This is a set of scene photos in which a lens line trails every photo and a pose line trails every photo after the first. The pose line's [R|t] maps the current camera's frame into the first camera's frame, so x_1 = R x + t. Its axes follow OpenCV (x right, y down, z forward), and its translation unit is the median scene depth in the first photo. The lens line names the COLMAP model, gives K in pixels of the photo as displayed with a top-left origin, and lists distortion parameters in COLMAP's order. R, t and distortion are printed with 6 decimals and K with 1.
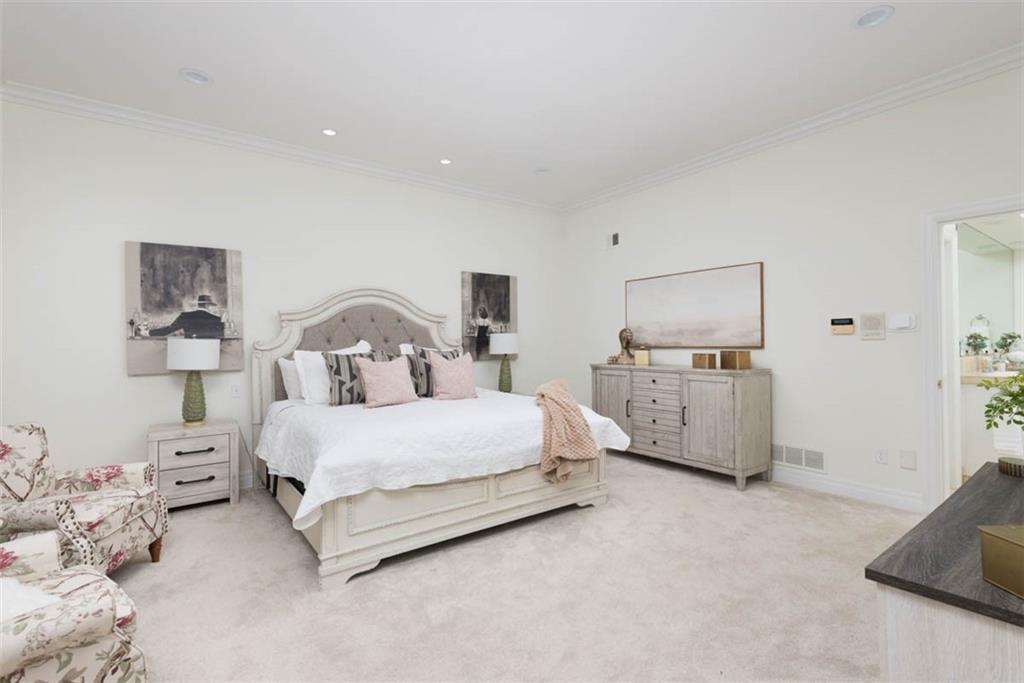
lens RADIAL K [[475.2, 0, 515.2], [0, 475.2, 343.3], [0, 0, 1]] dist [0.004282, -0.000084]
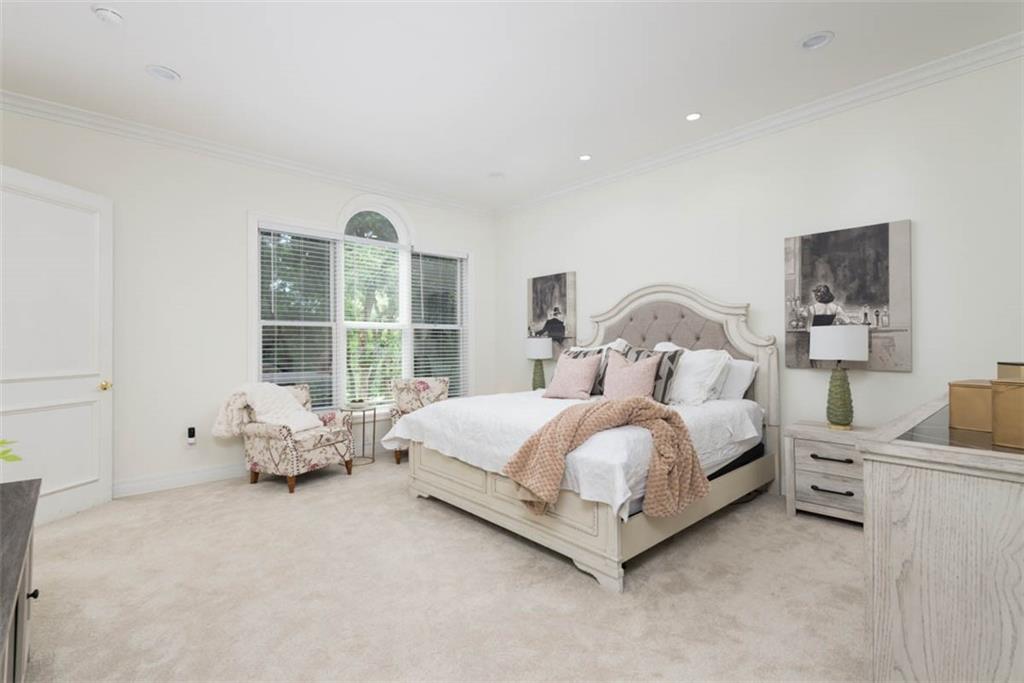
lens RADIAL K [[475.2, 0, 514.7], [0, 475.2, 339.4], [0, 0, 1]] dist [0.004282, -0.000084]
pose [[0.084162, 0.003586, -0.996446, 0.647111], [0.003237, 0.999987, 0.003873, -0.008490], [0.996447, -0.003551, 0.084149, 0.636669]]
